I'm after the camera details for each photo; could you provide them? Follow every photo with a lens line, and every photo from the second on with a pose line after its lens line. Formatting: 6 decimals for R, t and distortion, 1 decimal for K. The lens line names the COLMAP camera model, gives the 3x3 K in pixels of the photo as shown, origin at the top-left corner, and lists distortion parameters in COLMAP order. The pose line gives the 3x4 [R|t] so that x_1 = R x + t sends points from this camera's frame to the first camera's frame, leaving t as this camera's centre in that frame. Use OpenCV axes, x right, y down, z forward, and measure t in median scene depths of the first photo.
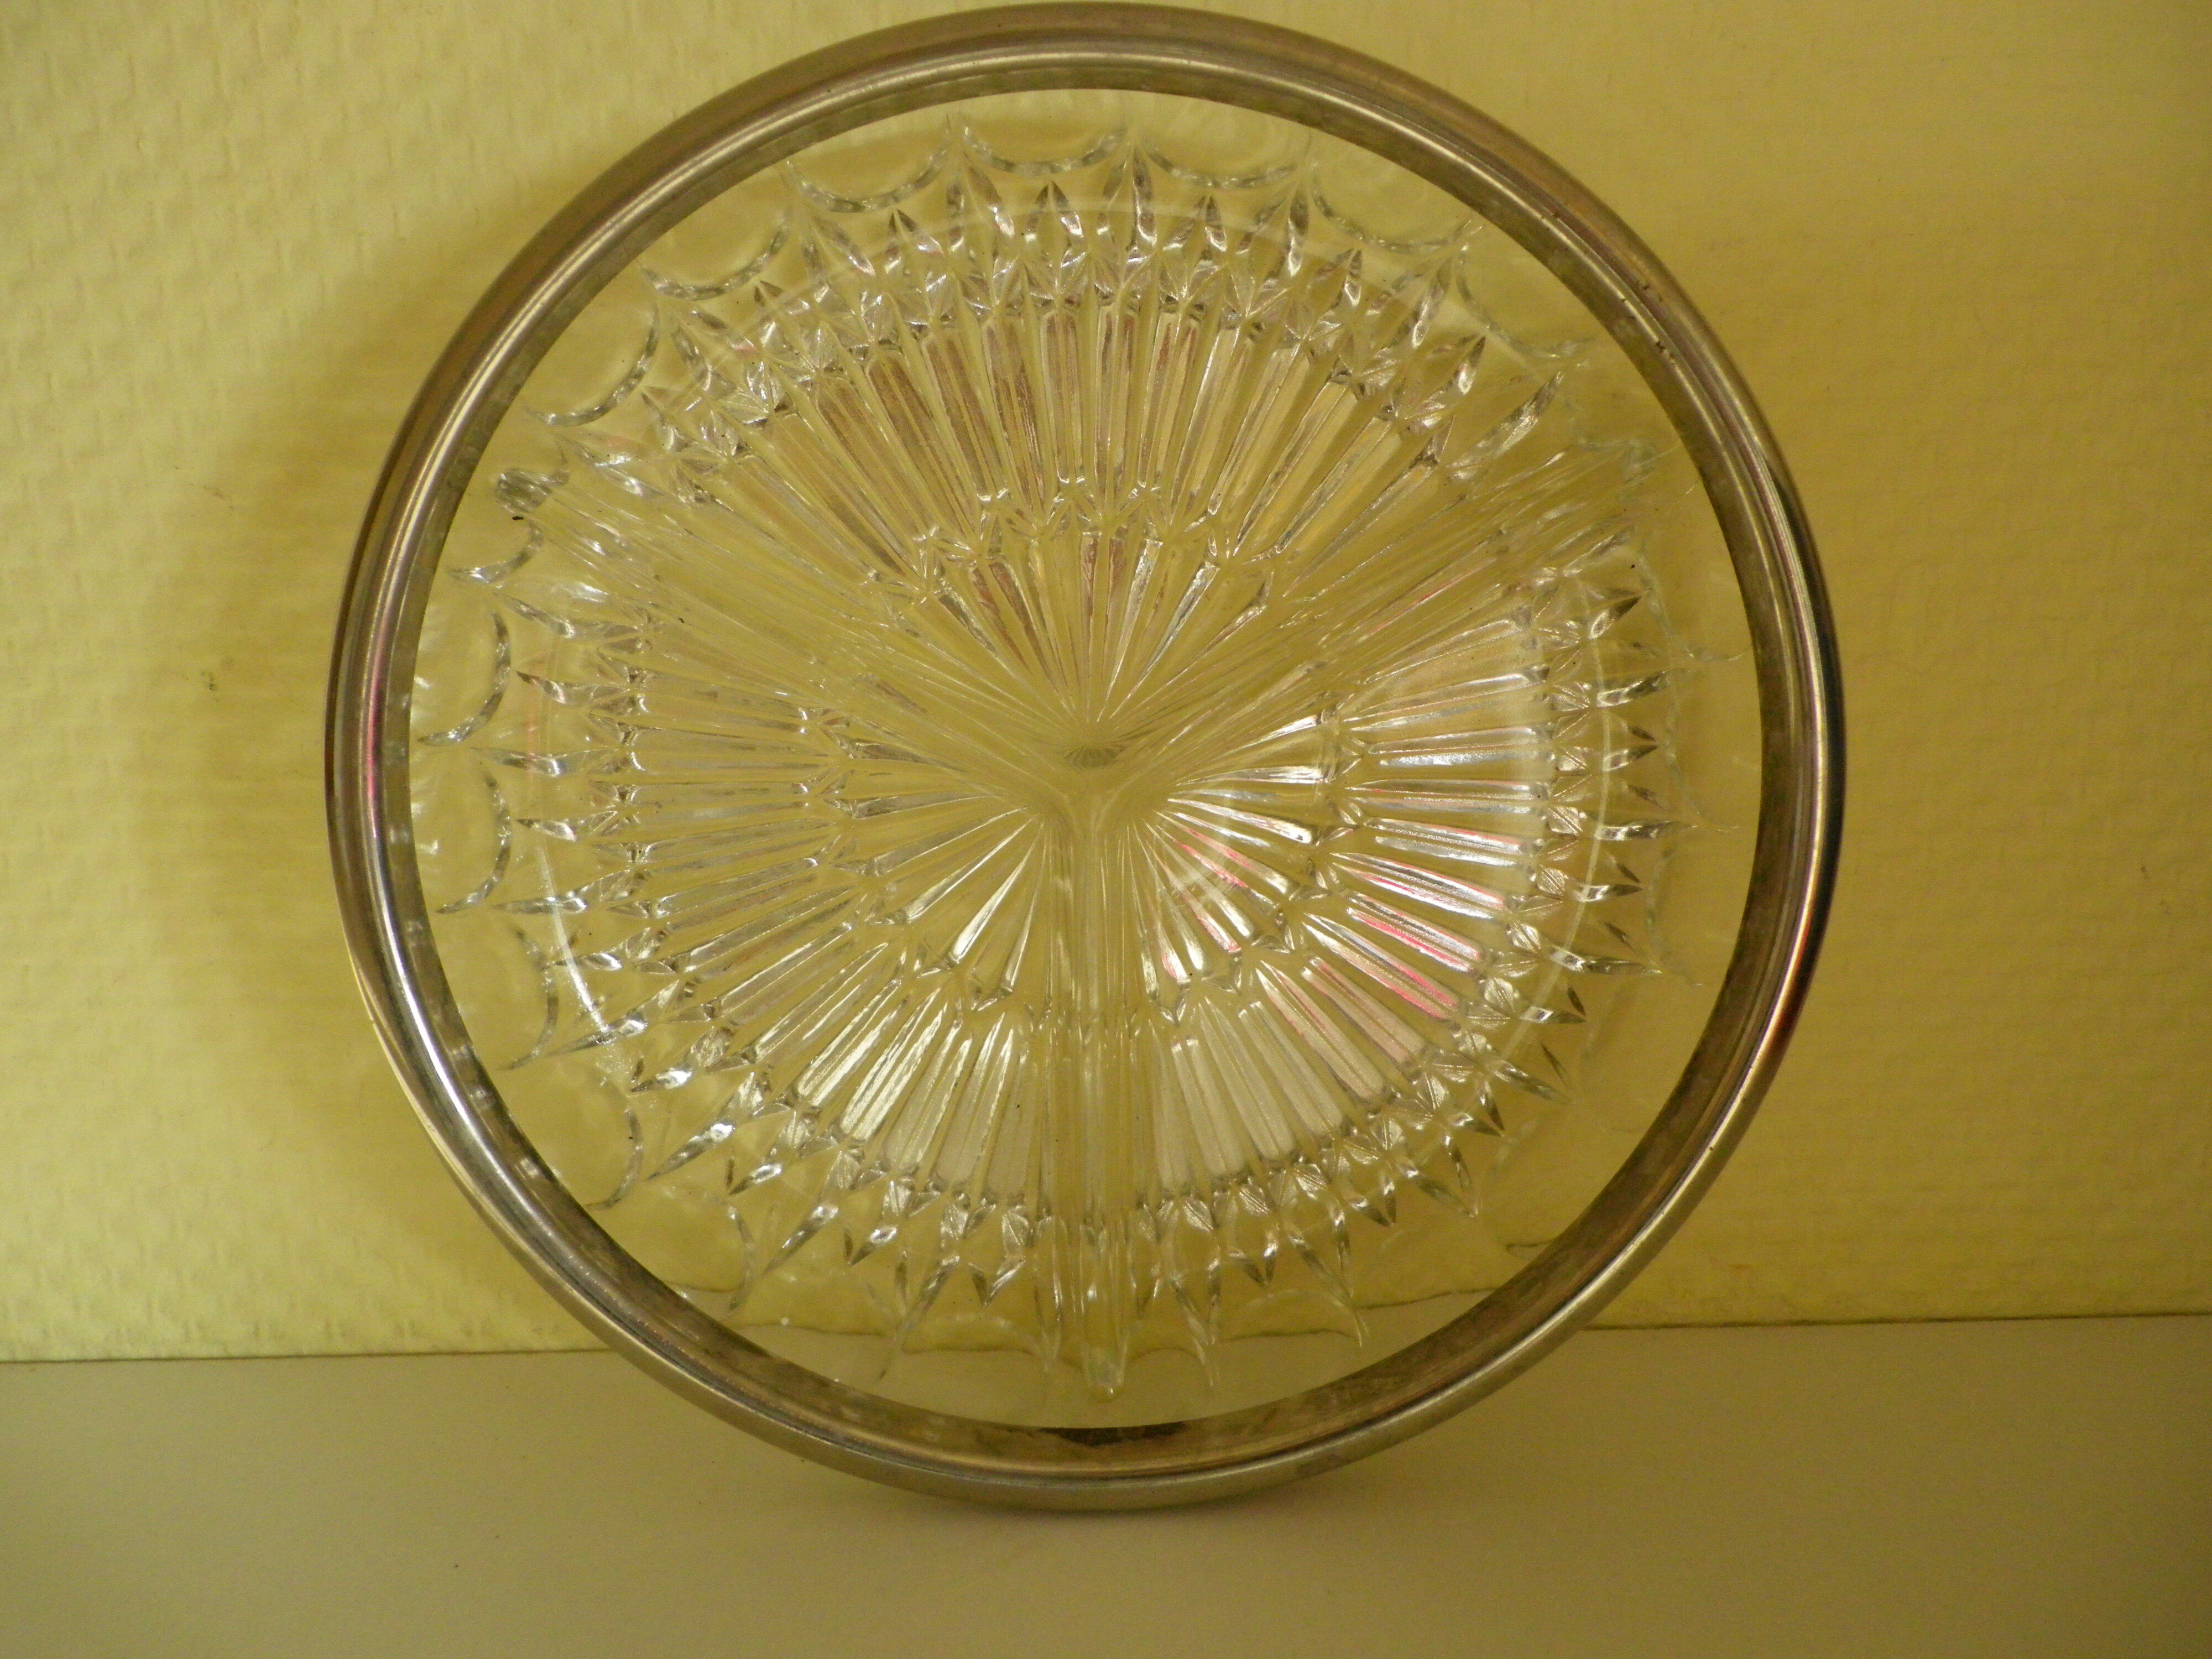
lens RADIAL K [[1800.7, 0, 1102.5], [0, 1800.7, 838.4], [0, 0, 1]] dist [0.067038, -0.012538]
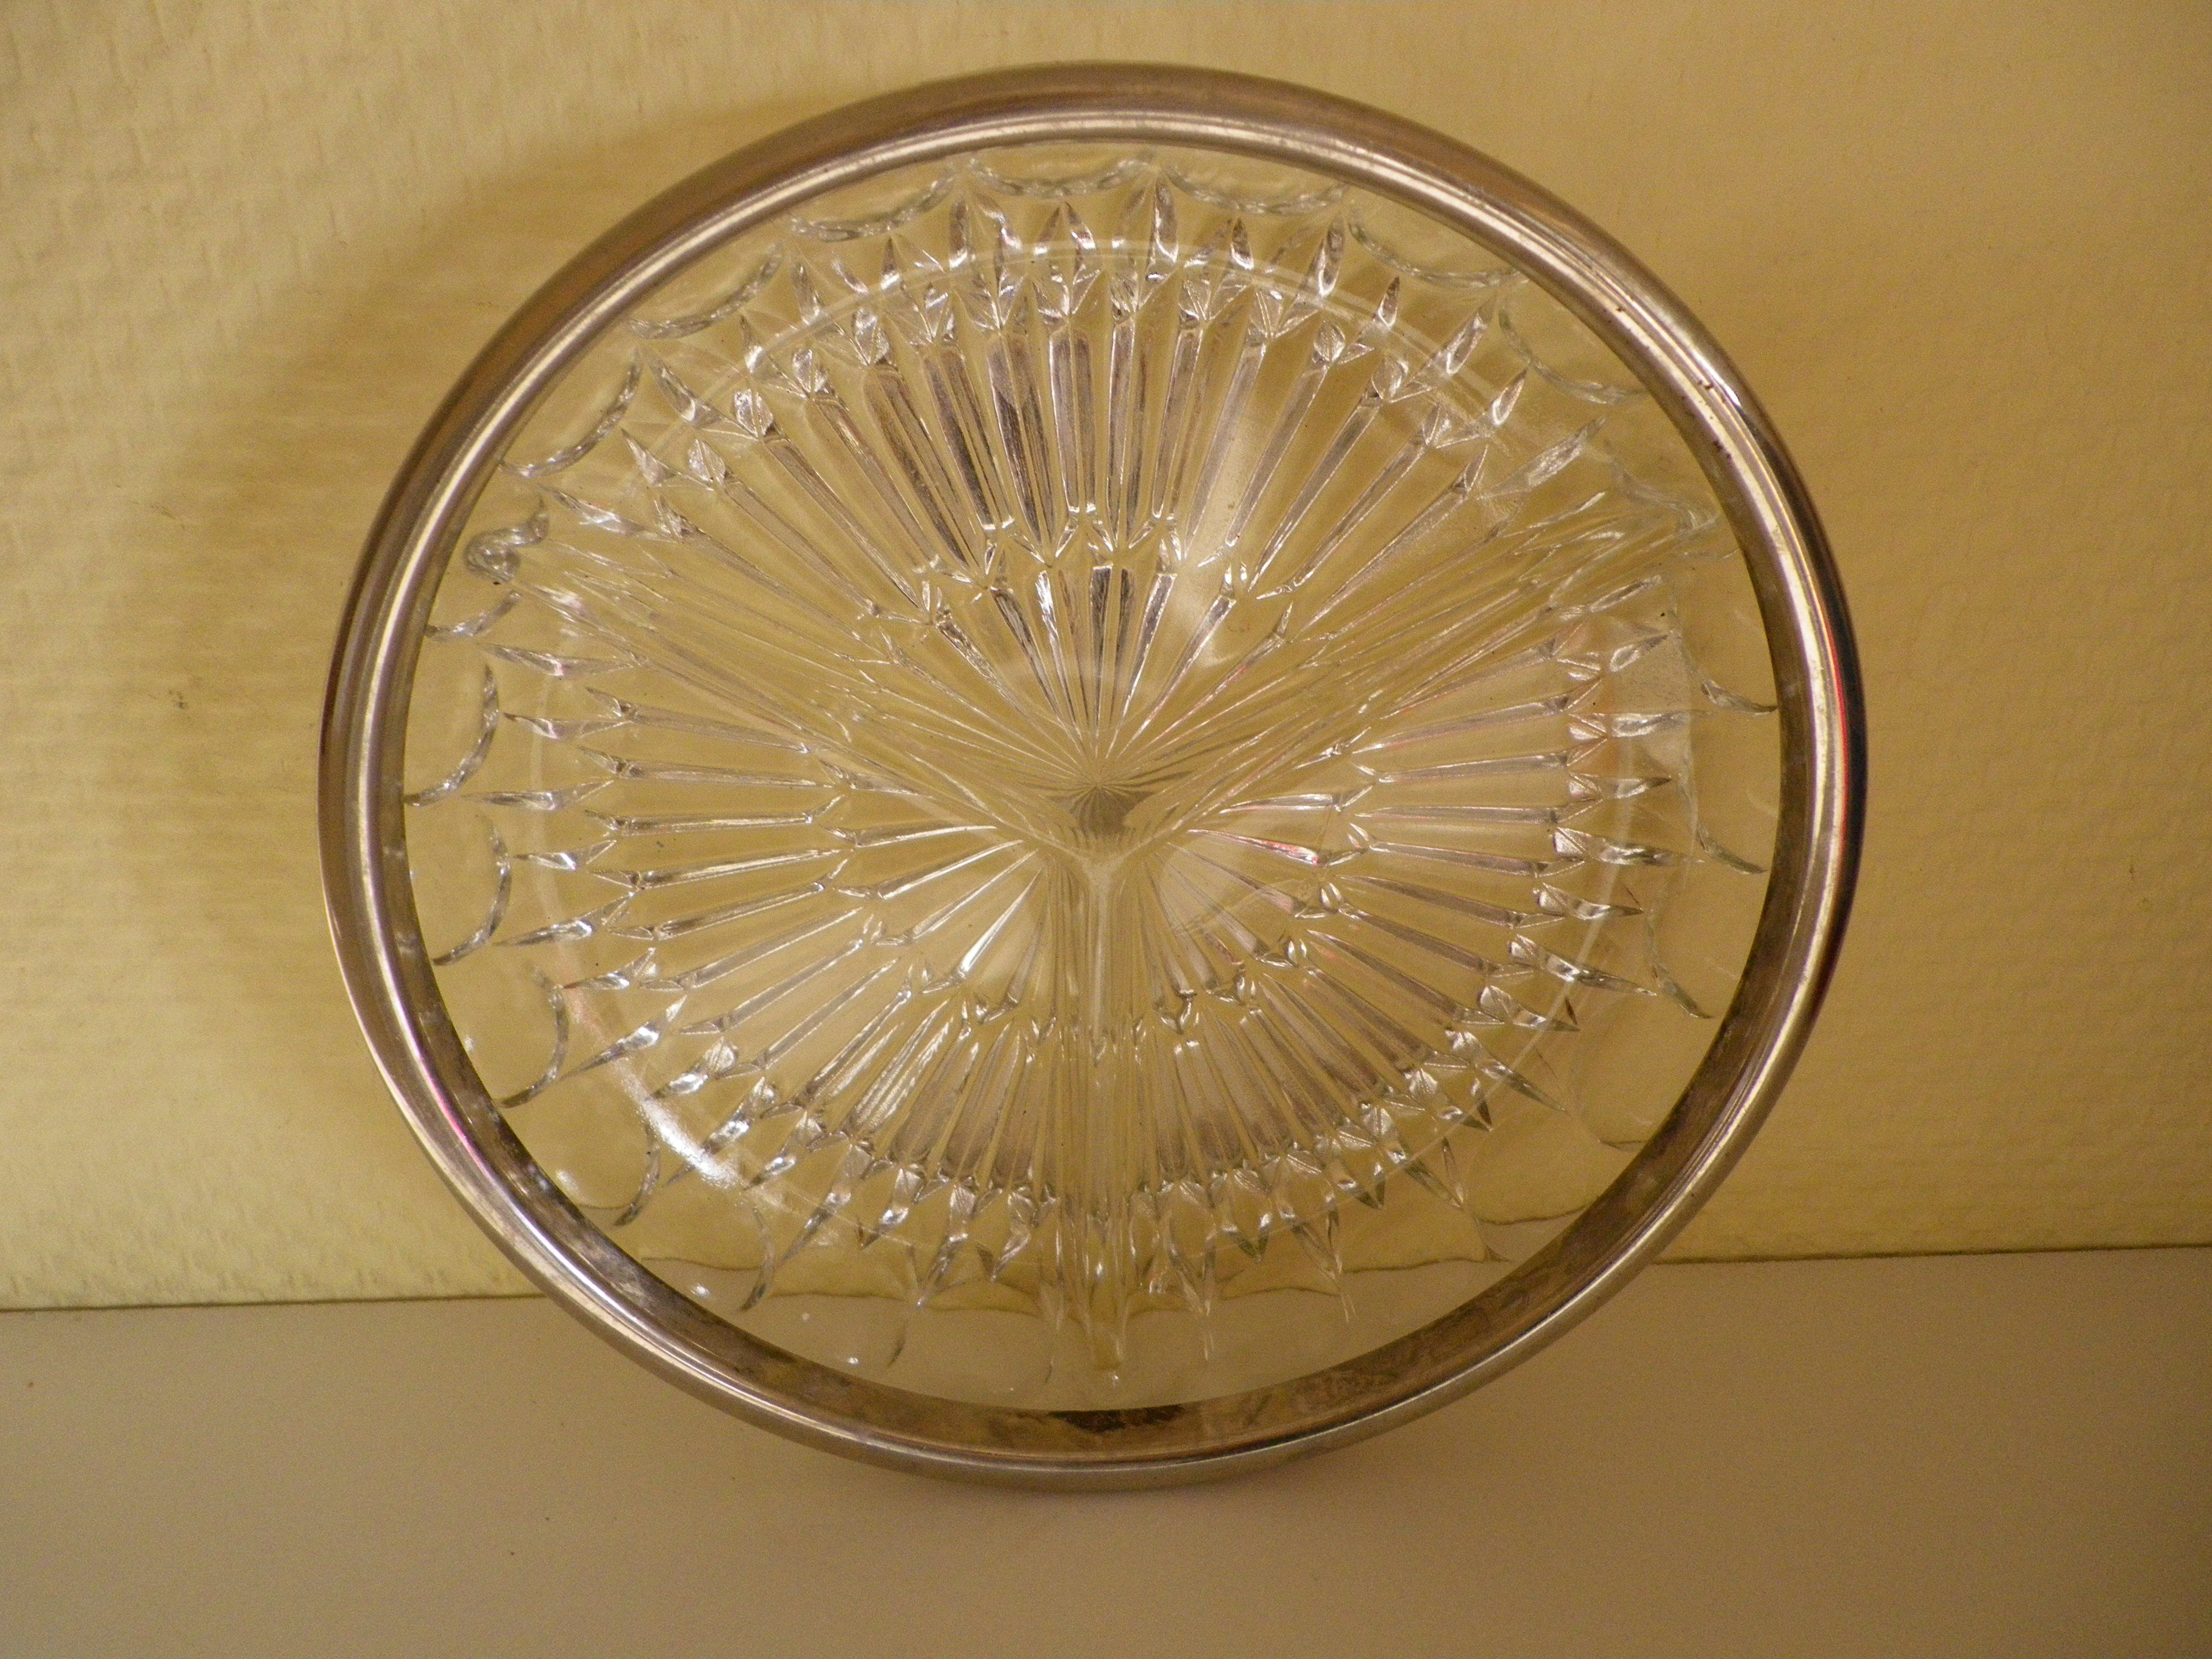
lens RADIAL K [[1800.7, 0, 1108.2], [0, 1800.7, 841.5], [0, 0, 1]] dist [0.067038, -0.012538]
pose [[0.999531, 0.000690, 0.030619, -0.031495], [-0.008001, 0.970910, 0.239312, -0.254736], [-0.029563, -0.239445, 0.970460, 0.038373]]
